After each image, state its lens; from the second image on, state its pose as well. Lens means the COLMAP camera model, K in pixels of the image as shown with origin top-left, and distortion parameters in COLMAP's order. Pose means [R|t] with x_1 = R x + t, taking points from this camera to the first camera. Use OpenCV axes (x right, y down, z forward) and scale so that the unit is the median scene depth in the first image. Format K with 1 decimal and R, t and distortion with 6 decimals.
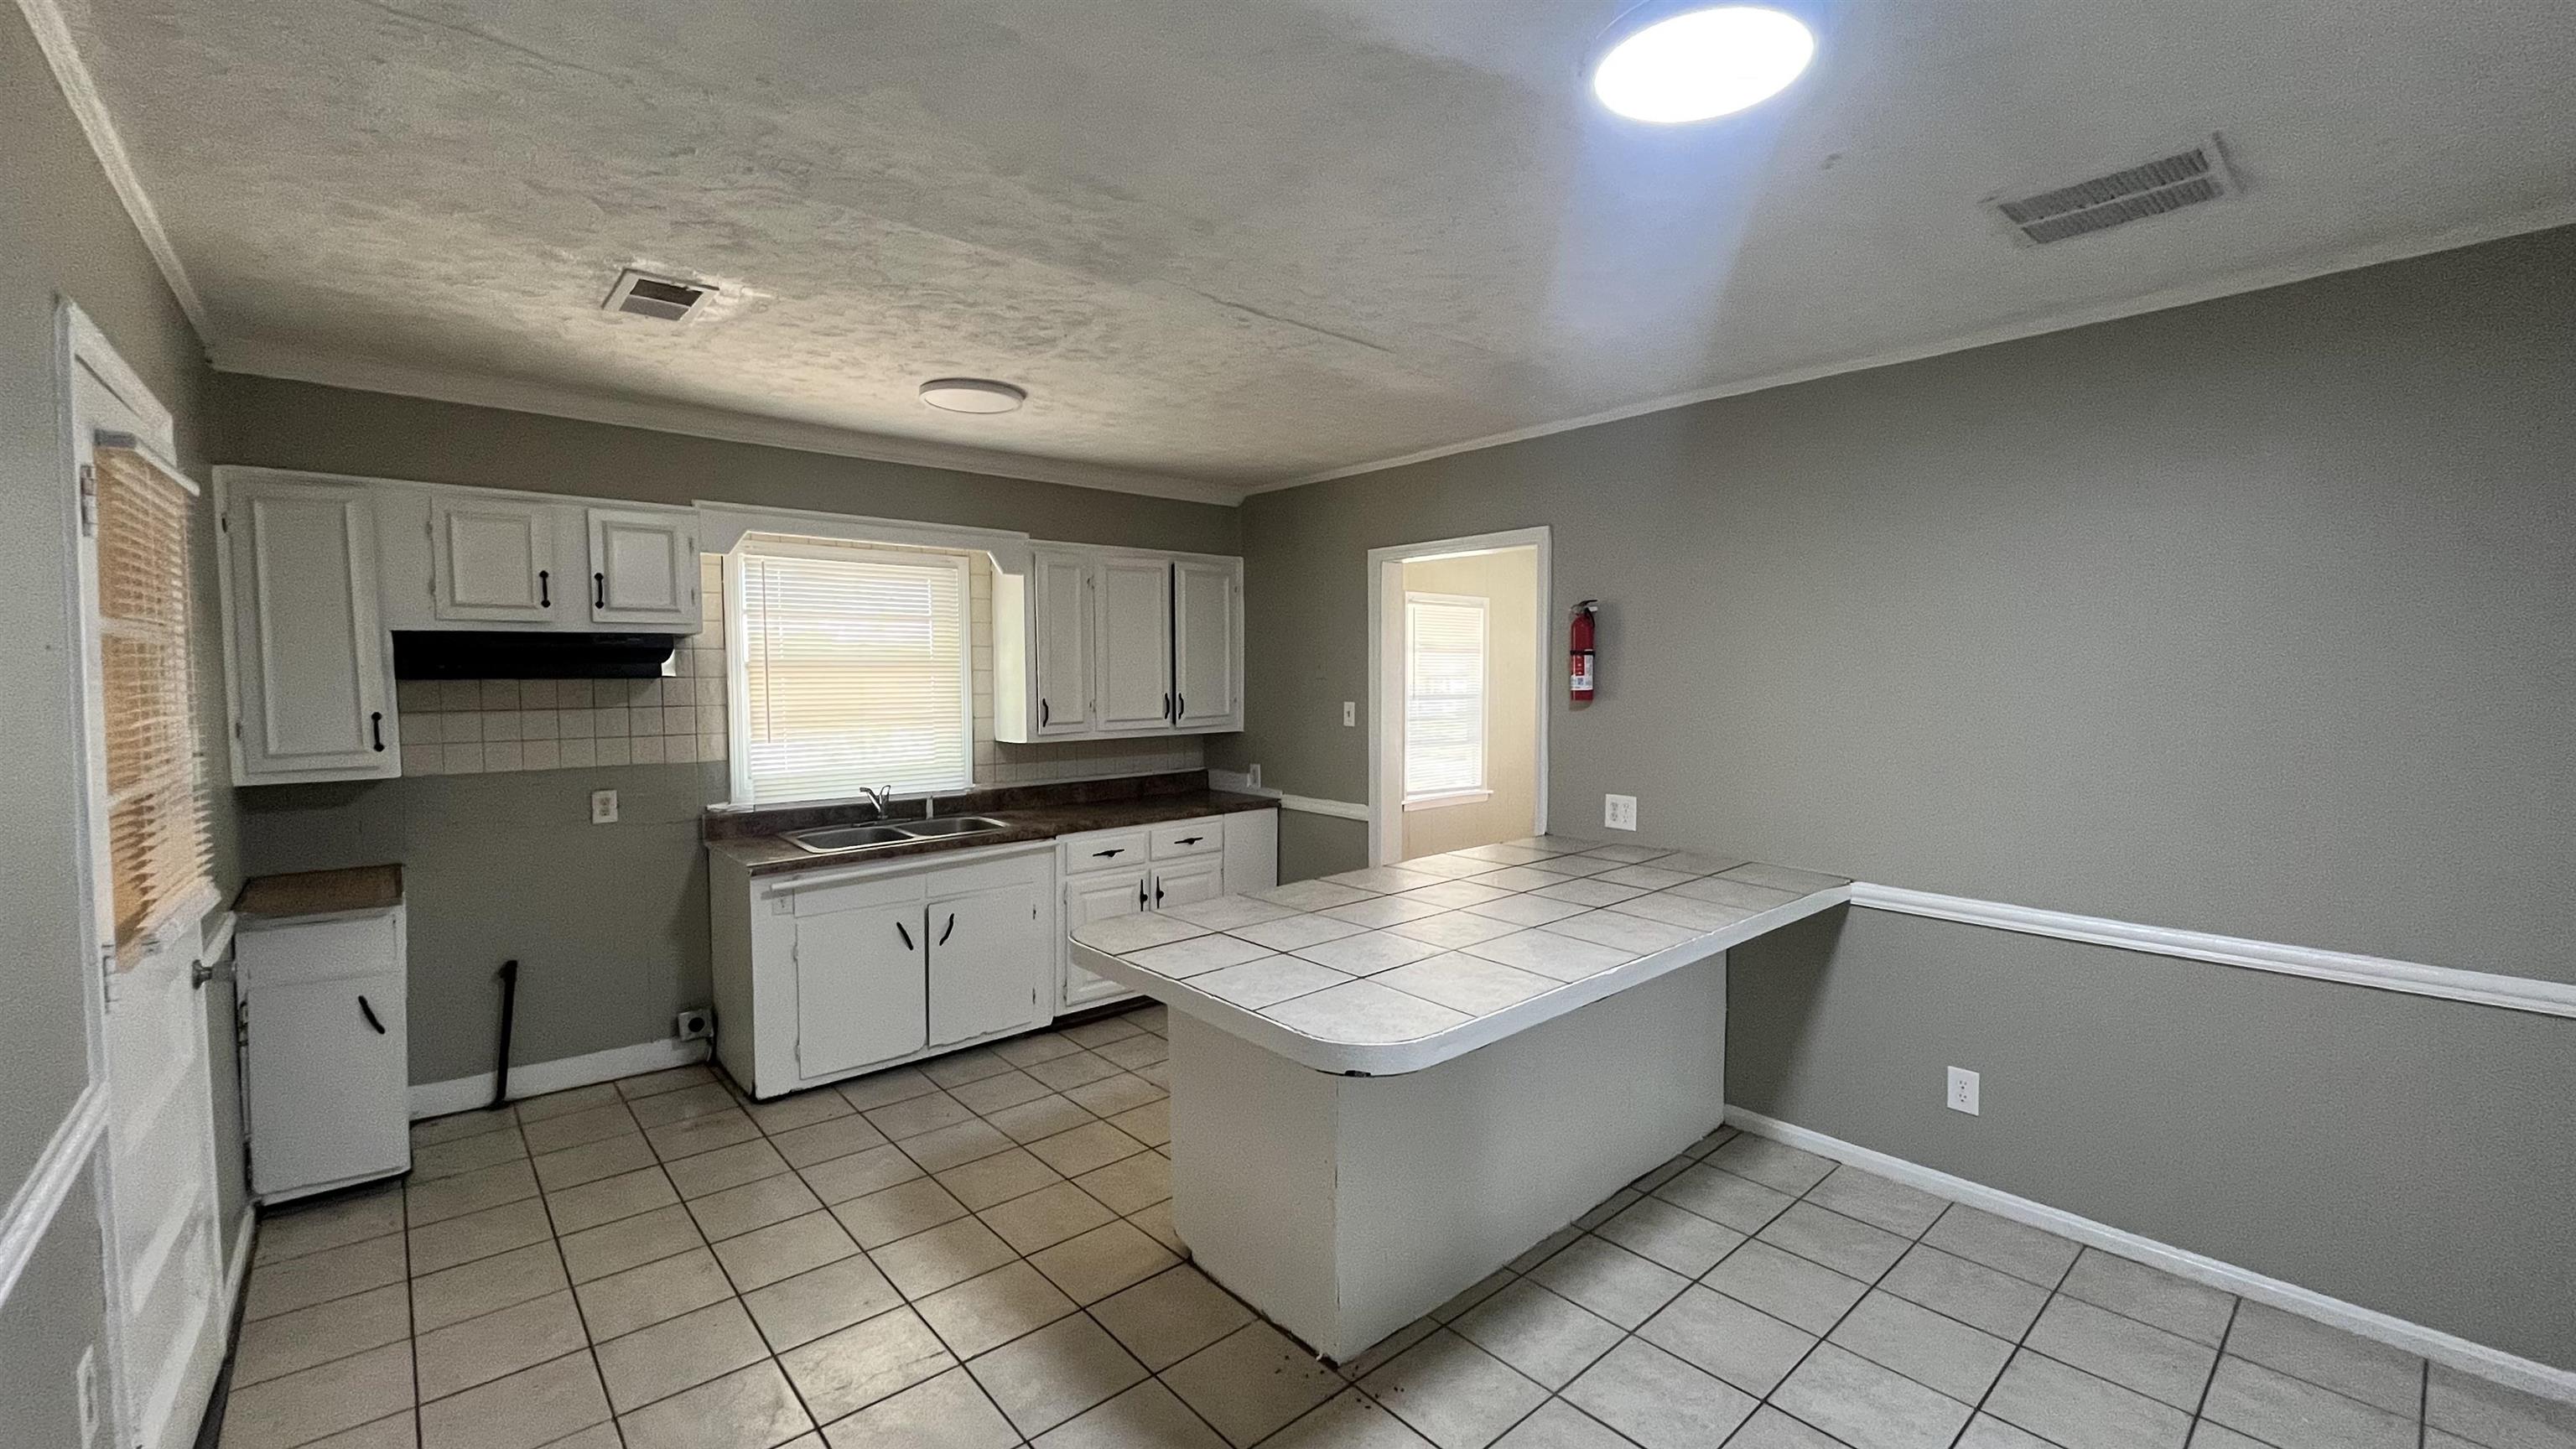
lens RADIAL K [[1036.4, 0, 1277.8], [0, 1036.4, 722.8], [0, 0, 1]] dist [0.003087, -0.000276]
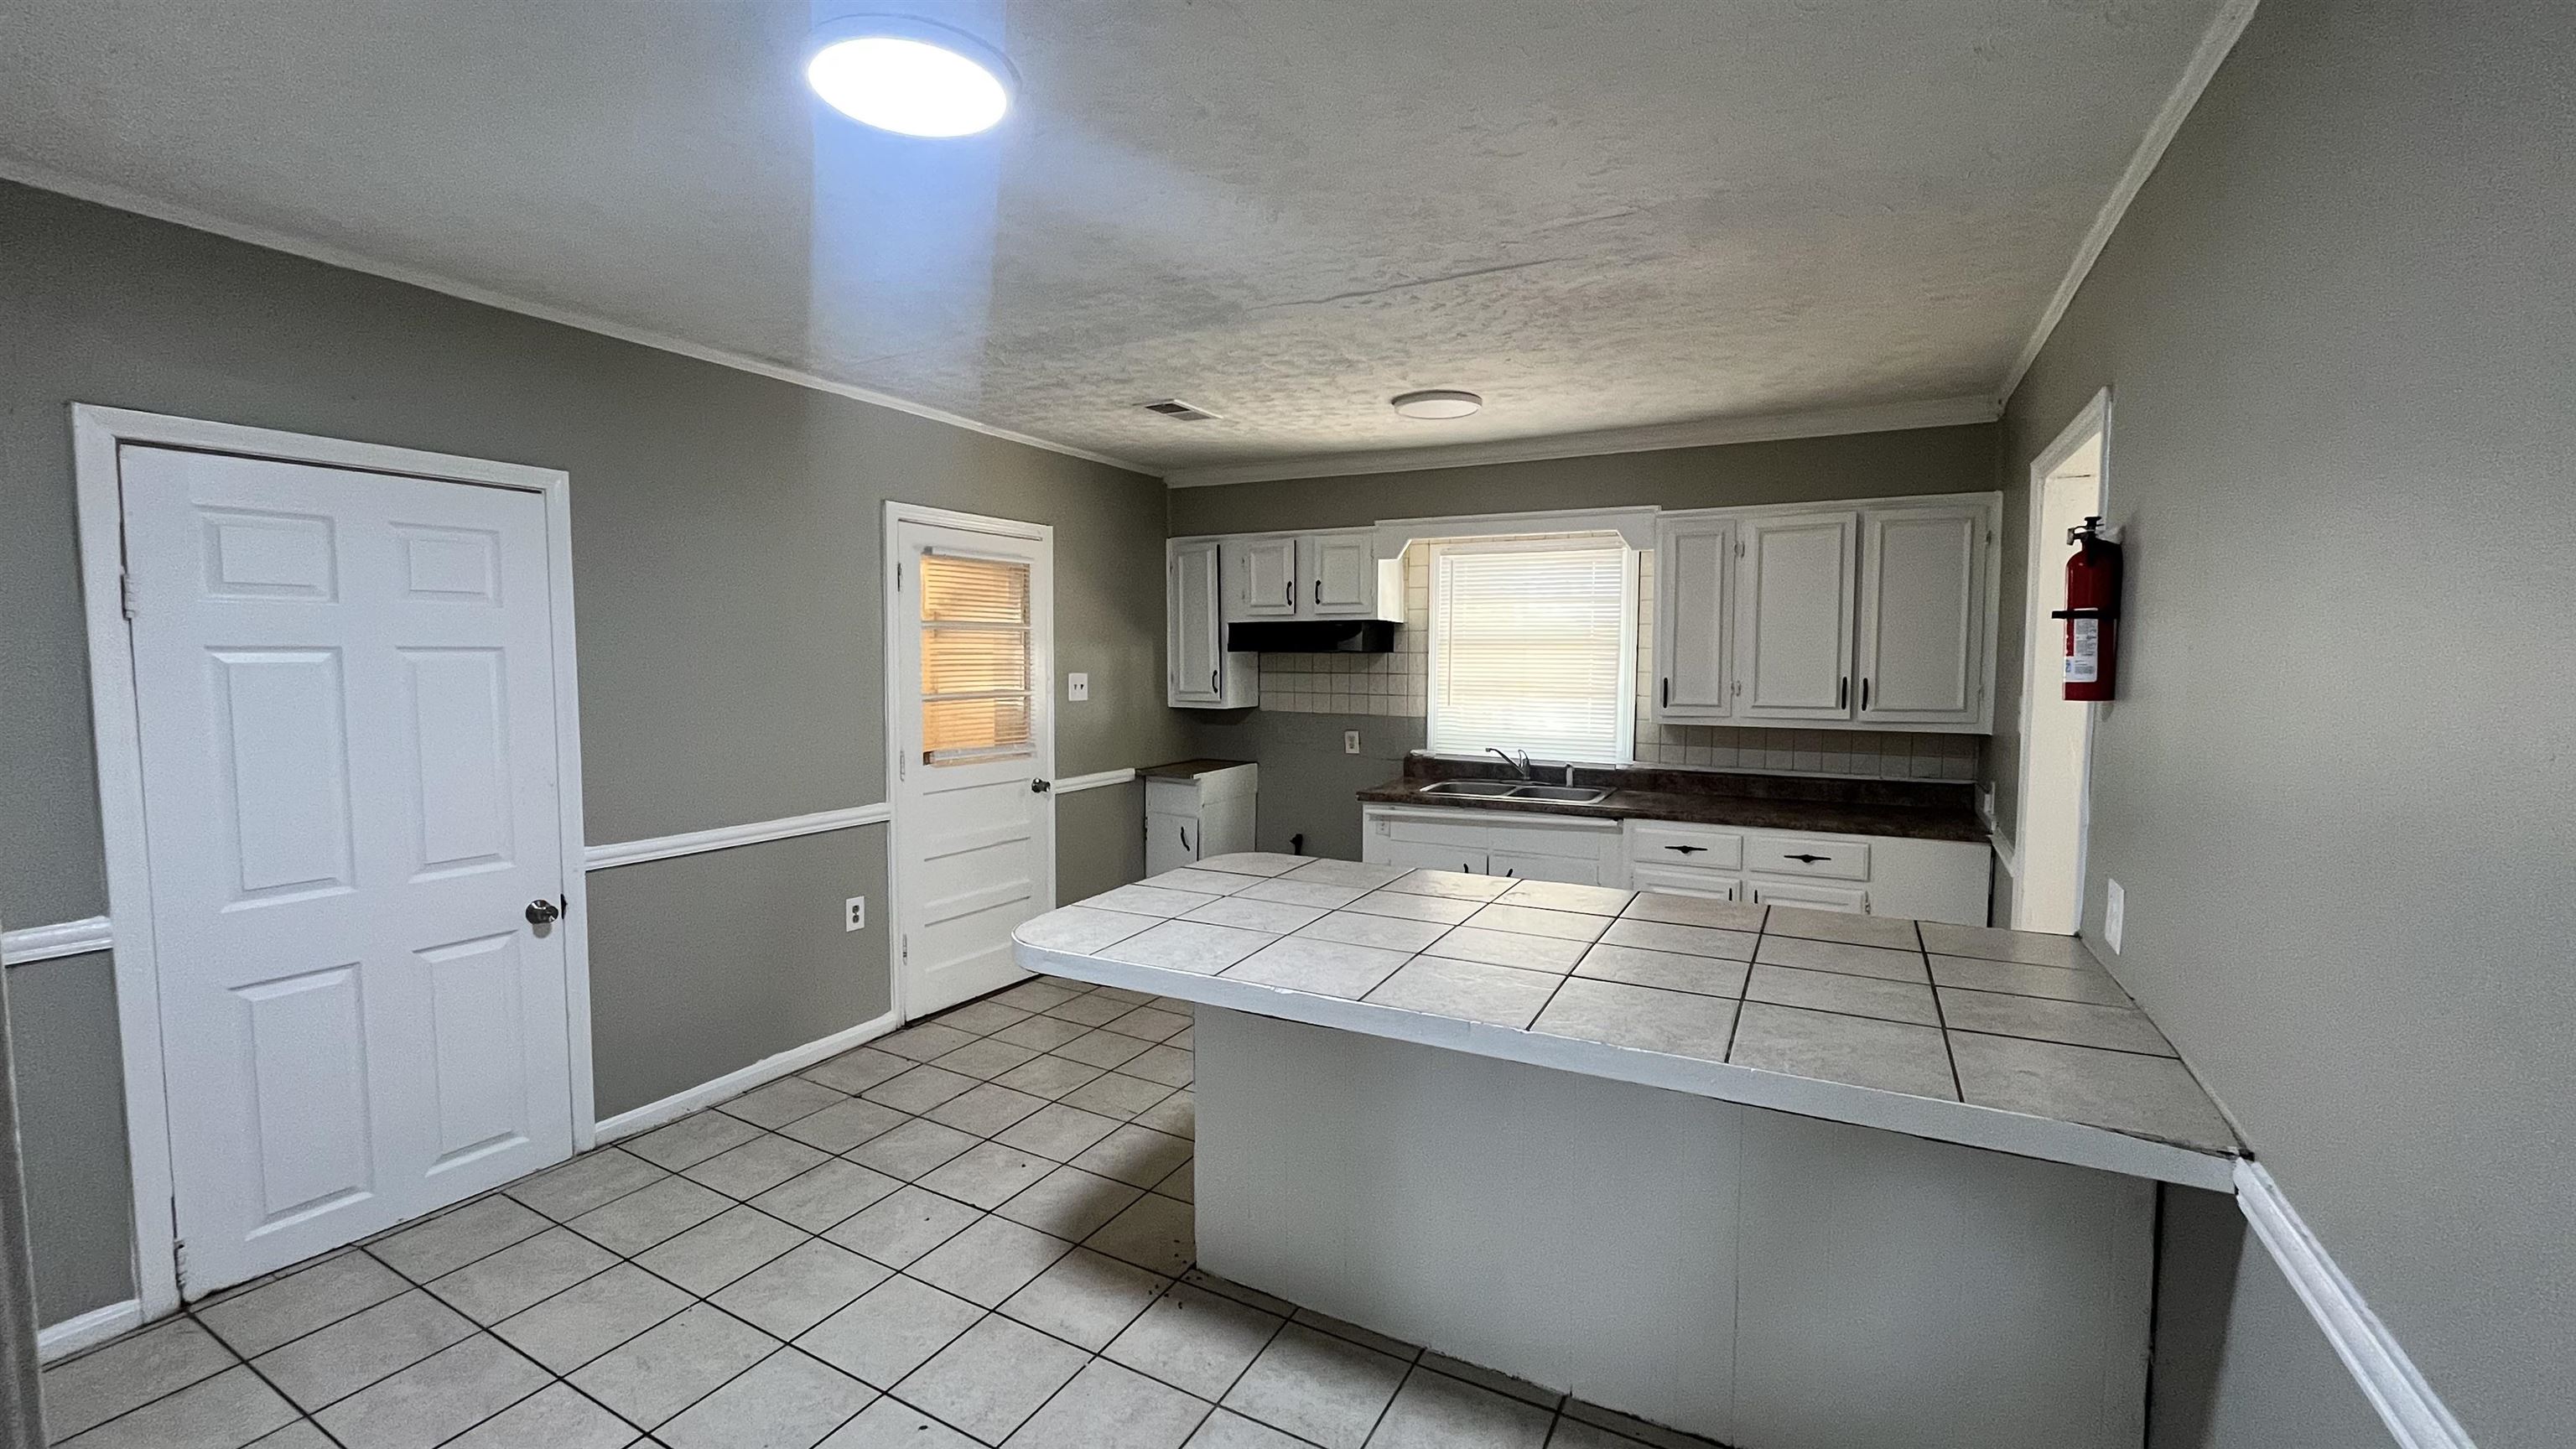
lens RADIAL K [[1036.4, 0, 1282.6], [0, 1036.4, 722.1], [0, 0, 1]] dist [0.003087, -0.000276]
pose [[0.351319, 0.067505, -0.933819, 0.615525], [-0.053189, 0.997226, 0.052078, -0.015469], [0.934744, 0.031373, 0.353935, 0.379103]]
